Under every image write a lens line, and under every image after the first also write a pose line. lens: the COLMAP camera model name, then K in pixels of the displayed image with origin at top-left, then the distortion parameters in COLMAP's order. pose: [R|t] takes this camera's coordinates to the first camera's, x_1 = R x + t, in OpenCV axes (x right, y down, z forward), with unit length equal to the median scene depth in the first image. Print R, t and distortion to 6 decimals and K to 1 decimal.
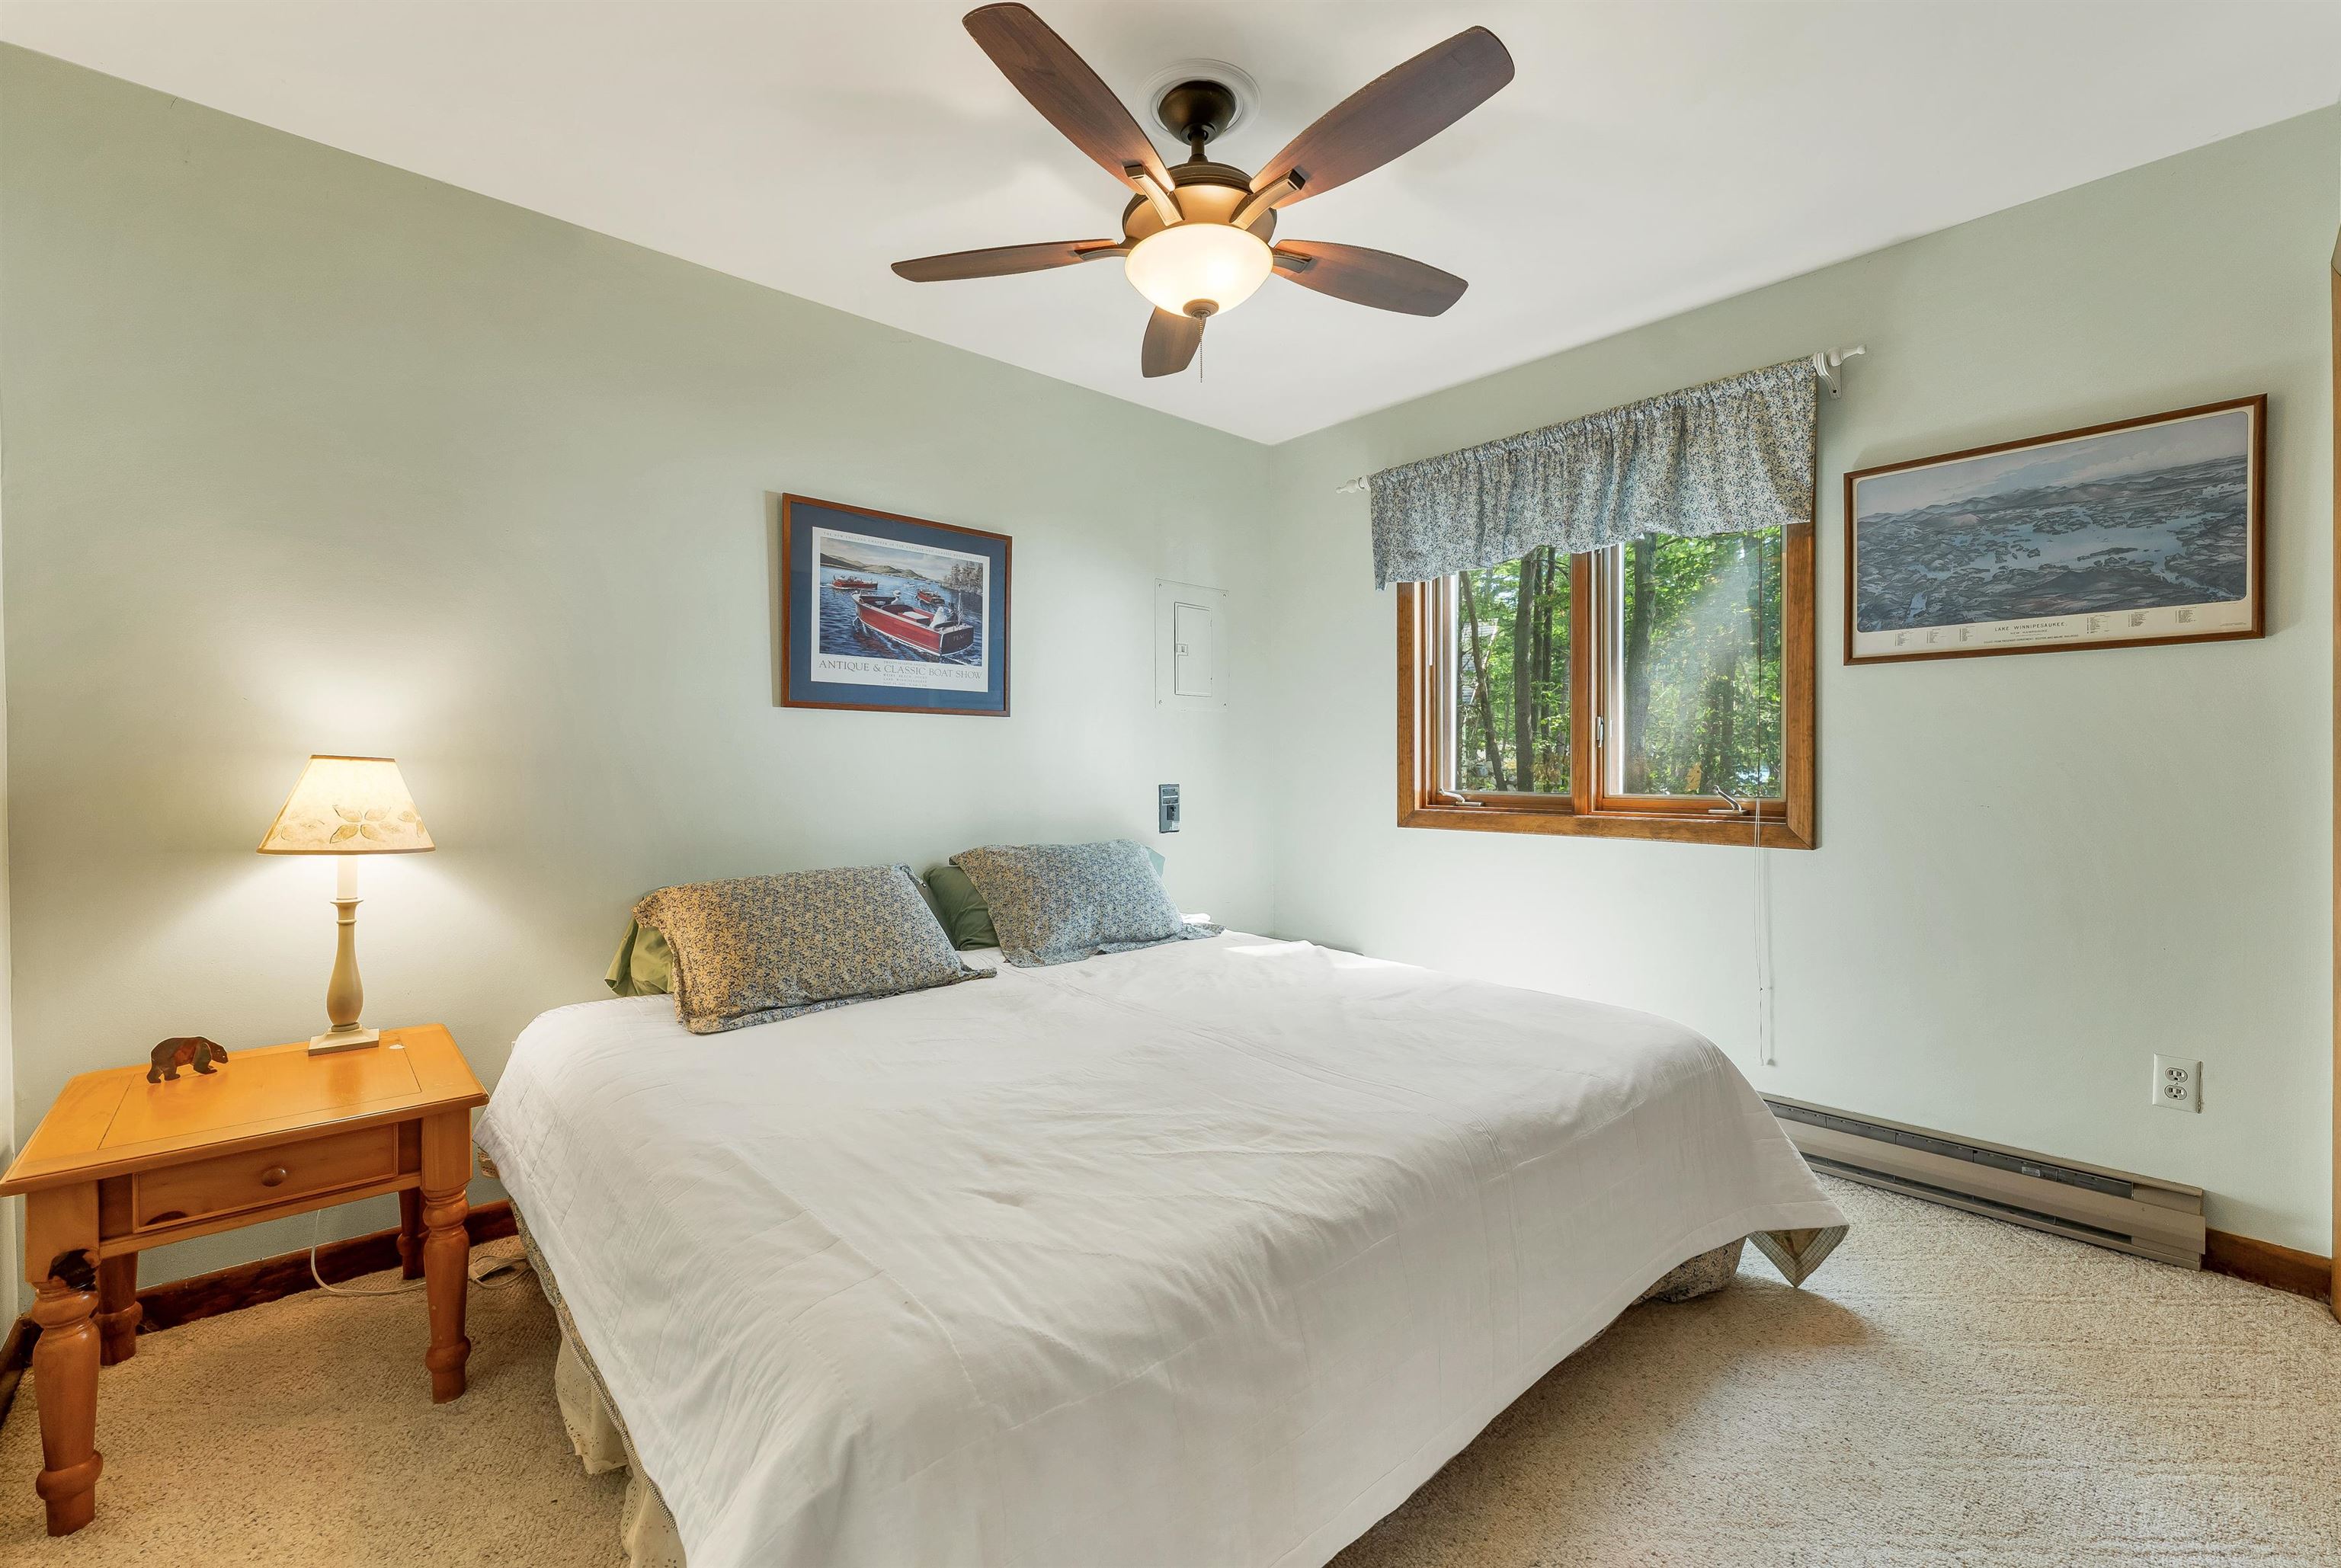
lens RADIAL K [[958.9, 0, 1167.7], [0, 958.9, 774.6], [0, 0, 1]] dist [-0.000213, -0.000134]
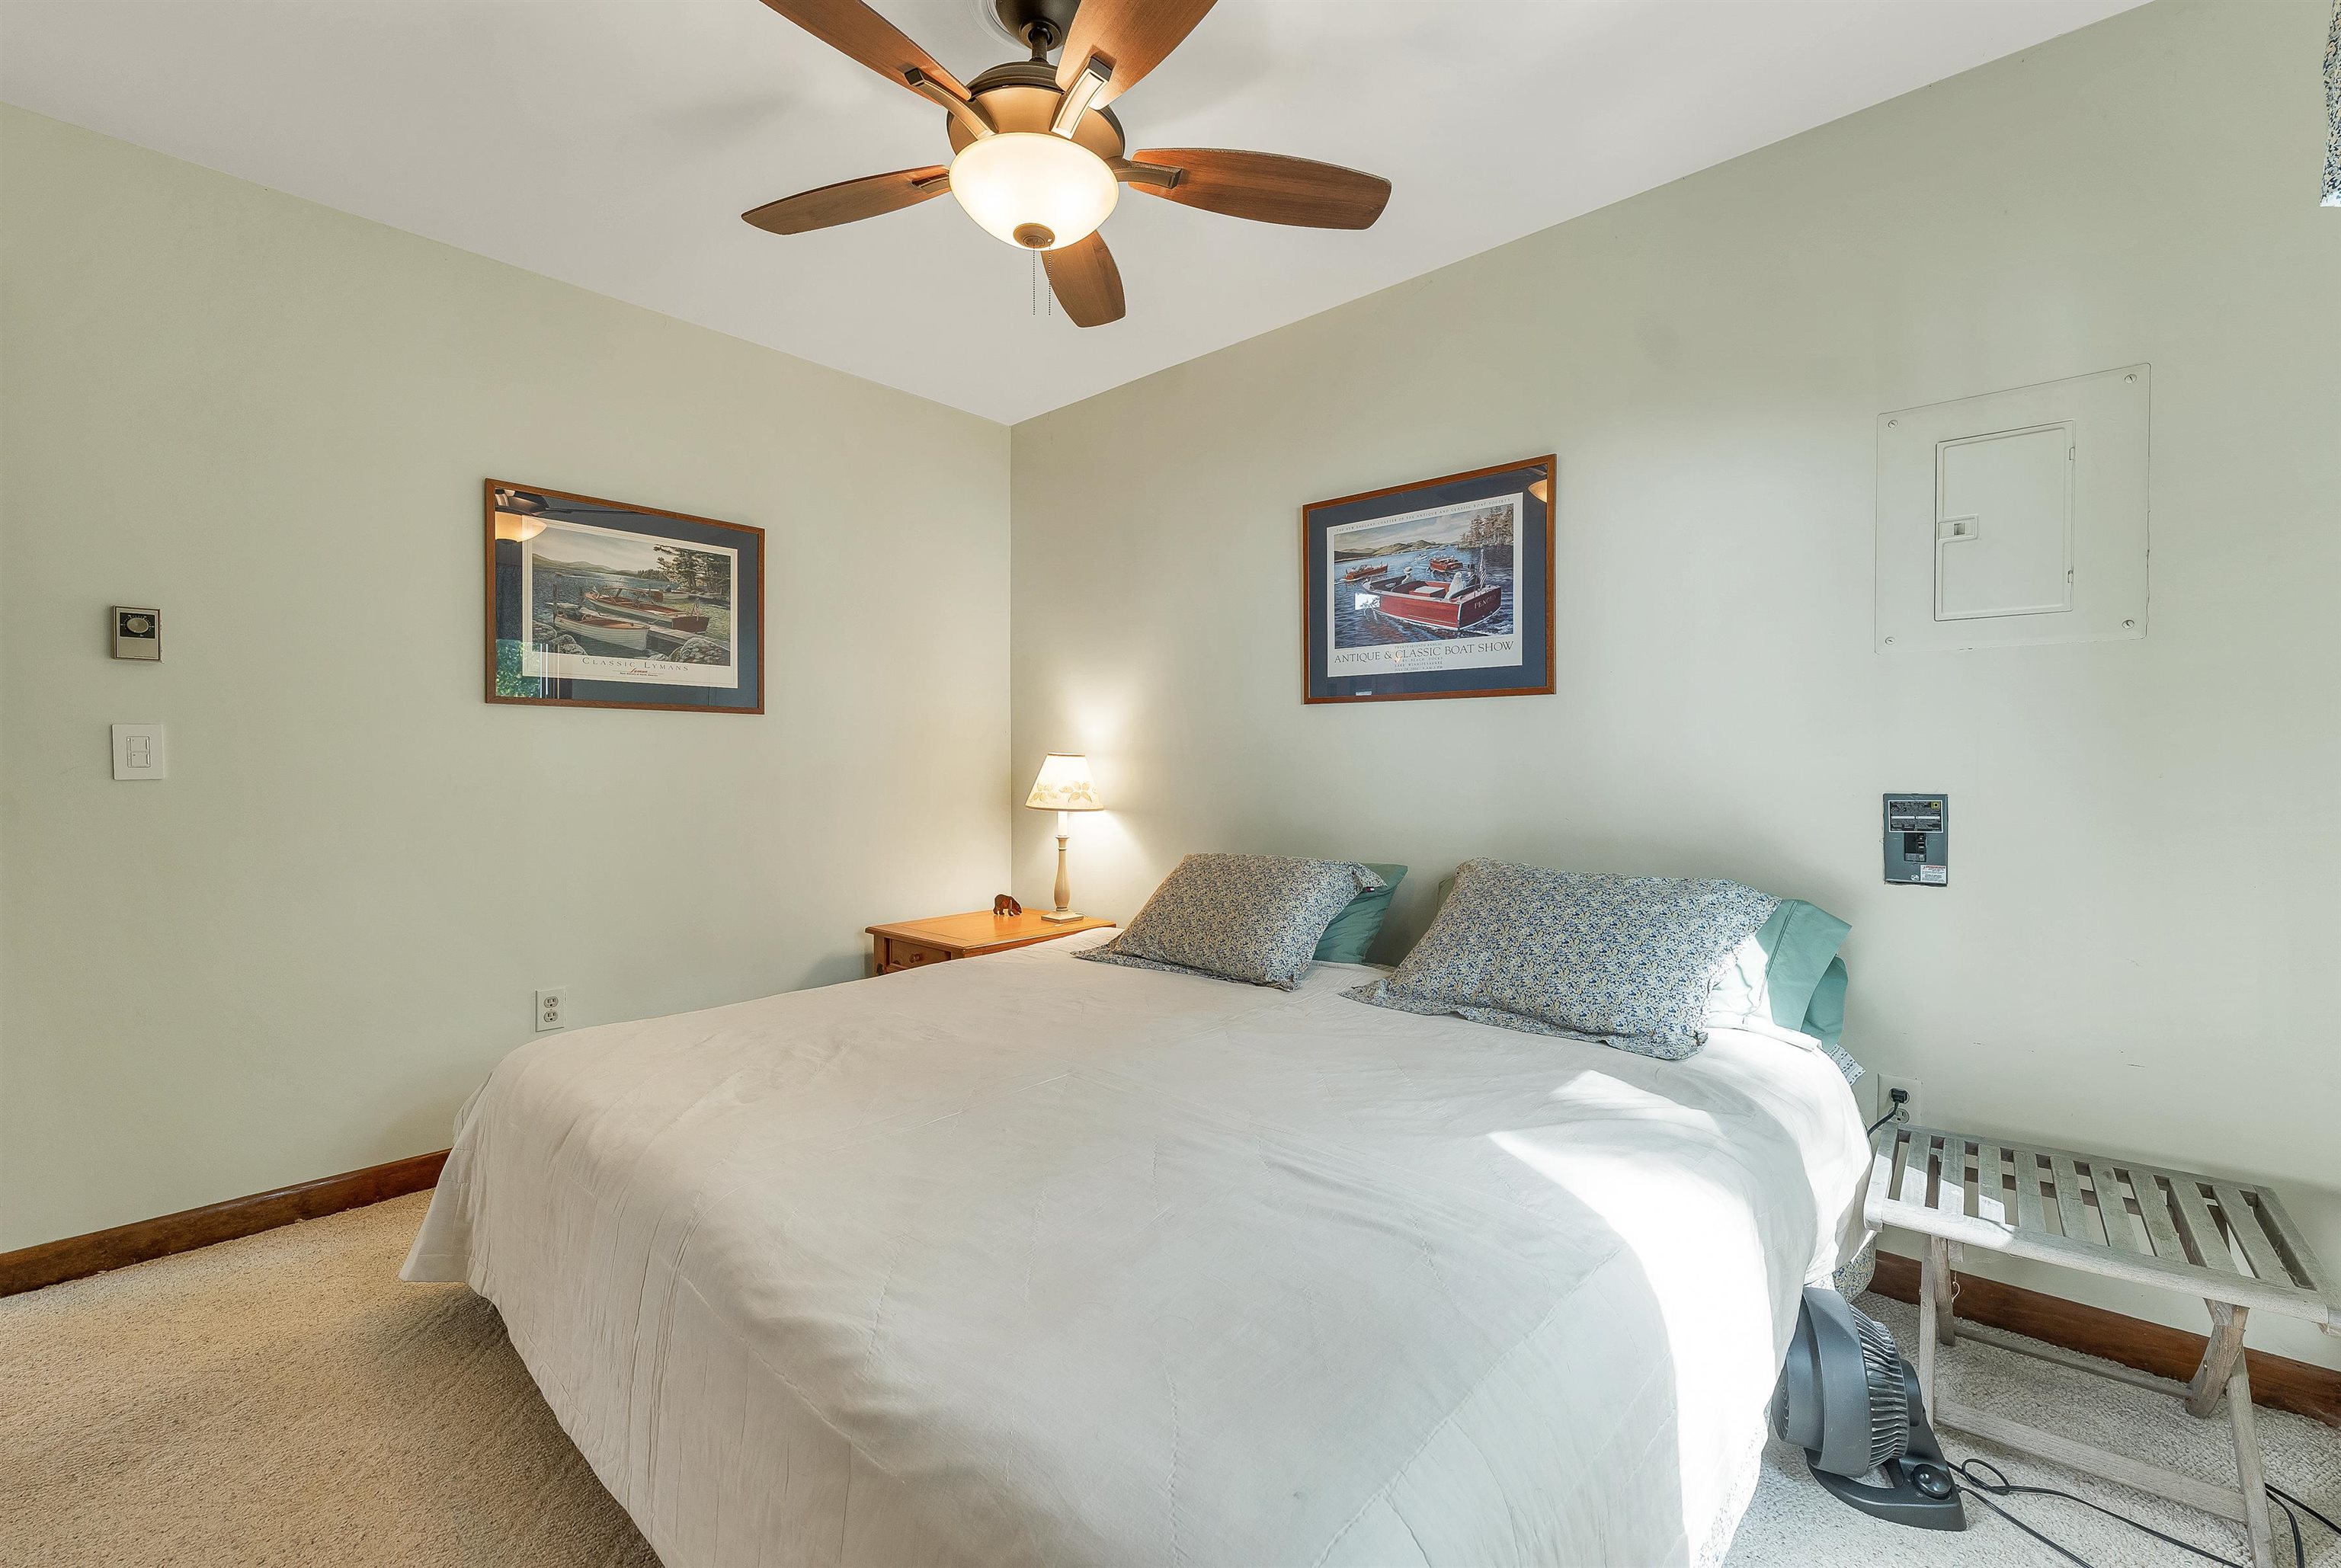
lens RADIAL K [[958.9, 0, 1166.5], [0, 958.9, 771.3], [0, 0, 1]] dist [-0.000213, -0.000134]
pose [[0.119391, 0.016075, -0.992717, 0.587260], [-0.005919, 0.999863, 0.015479, -0.009657], [0.992830, 0.004028, 0.119469, 0.645912]]
